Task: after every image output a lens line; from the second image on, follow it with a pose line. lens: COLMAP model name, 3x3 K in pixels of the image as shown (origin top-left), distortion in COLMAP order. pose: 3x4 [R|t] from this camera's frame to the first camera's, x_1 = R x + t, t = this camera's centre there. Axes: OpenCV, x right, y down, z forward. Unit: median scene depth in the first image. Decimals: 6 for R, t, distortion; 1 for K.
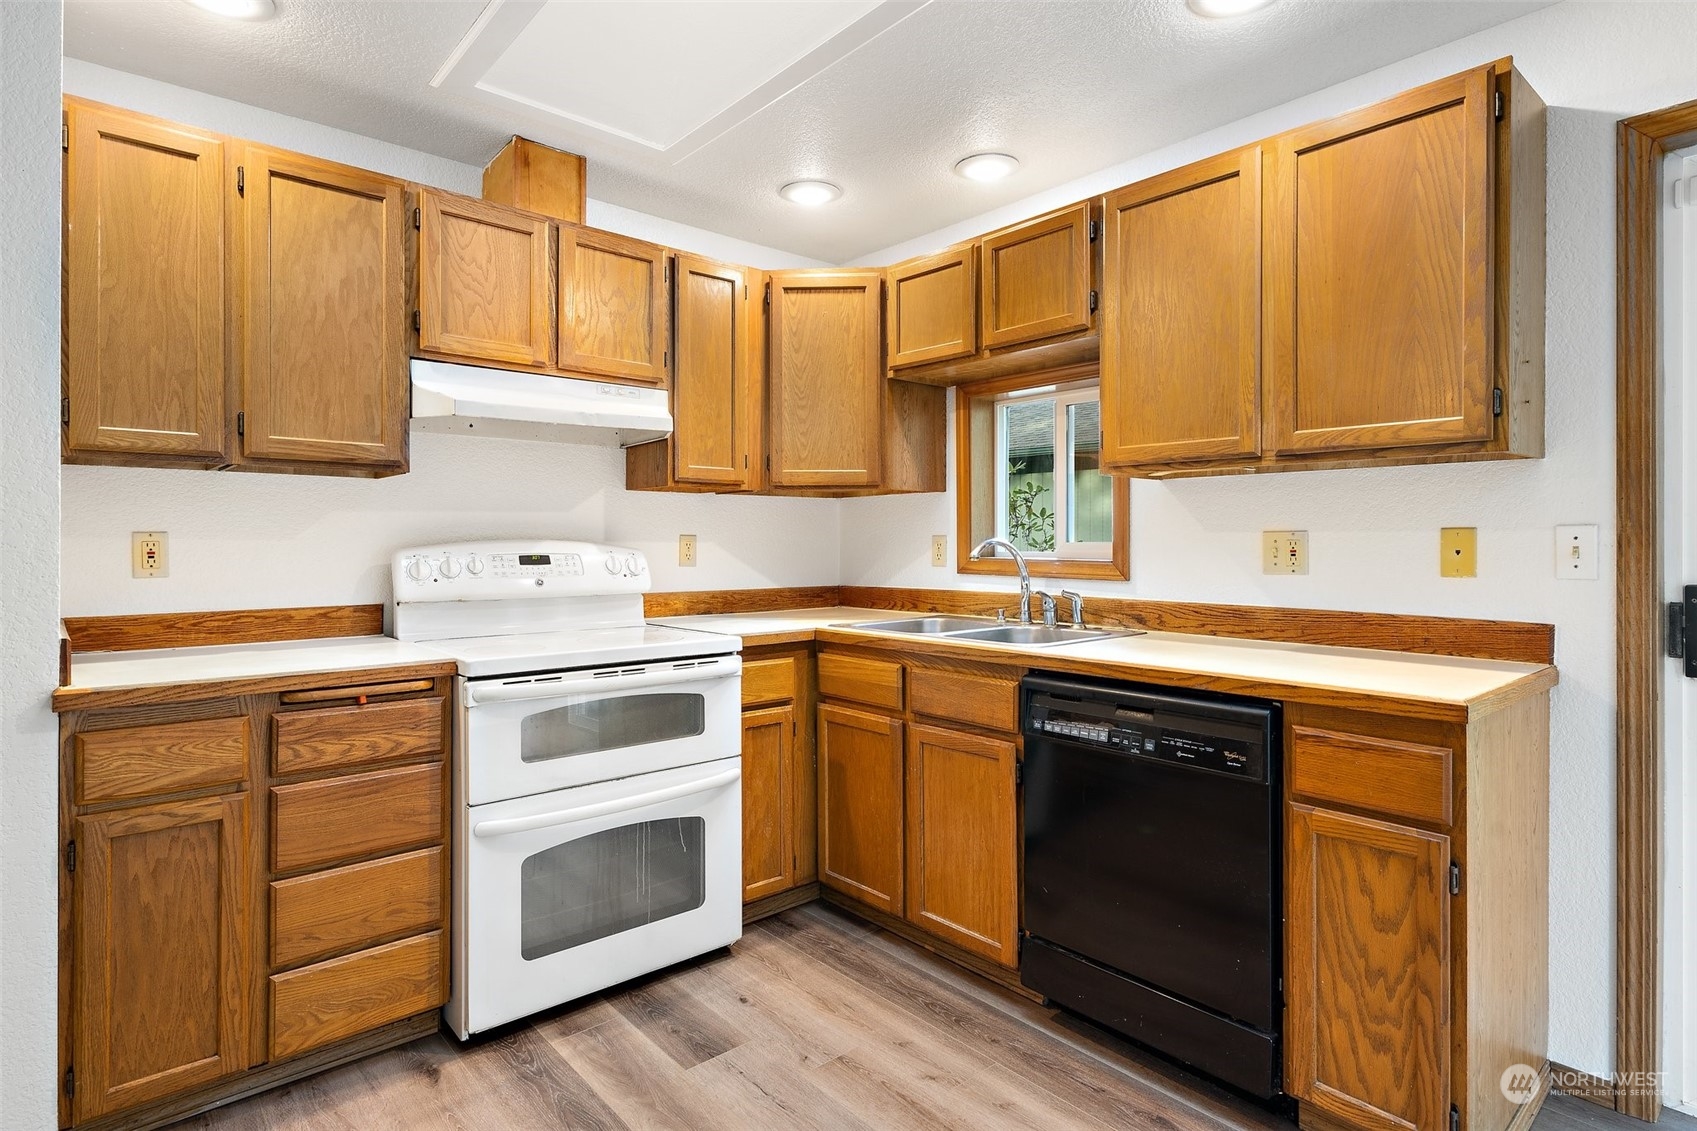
lens RADIAL K [[880.1, 0, 849.9], [0, 880.1, 547.5], [0, 0, 1]] dist [0.001523, 0.000263]
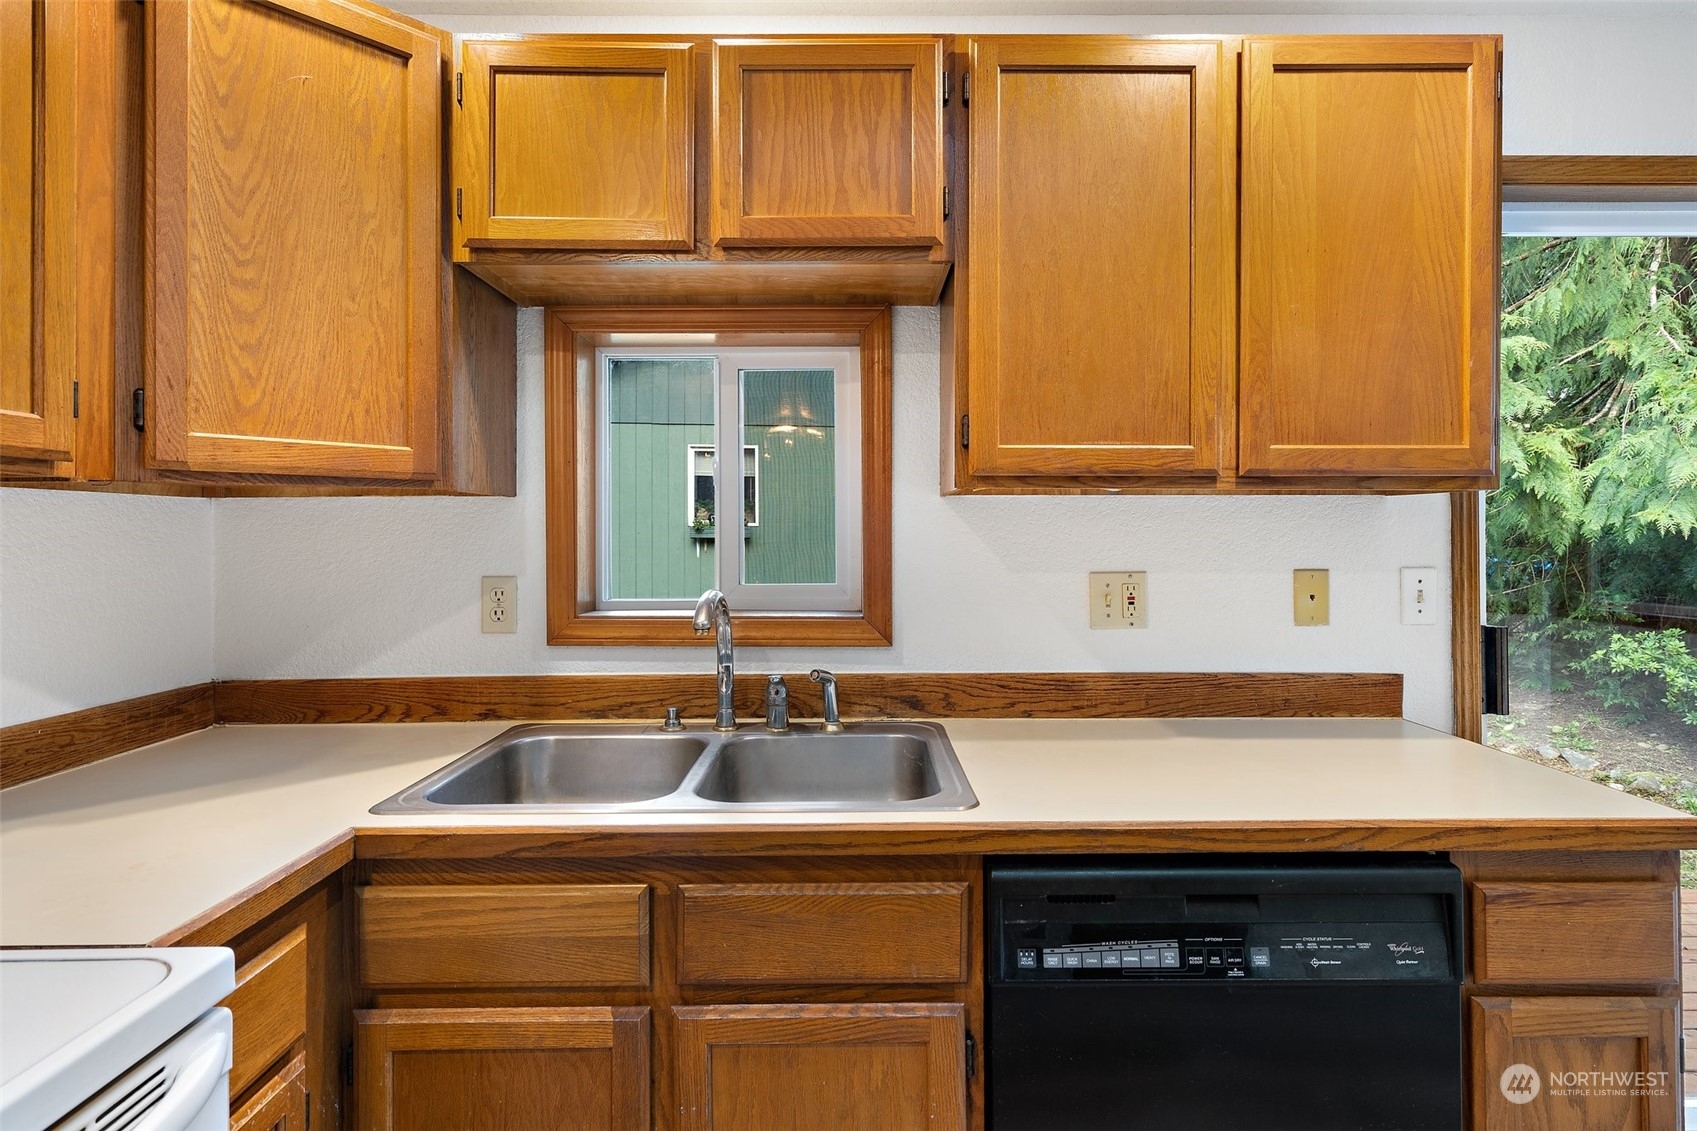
lens RADIAL K [[890.7, 0, 853.2], [0, 890.7, 527.9], [0, 0, 1]] dist [0.001005, 0.000610]
pose [[0.652657, 0.004657, 0.757639, -0.233719], [0.008006, 0.999883, -0.013043, -0.046769], [-0.757611, 0.014578, 0.652543, 0.647959]]
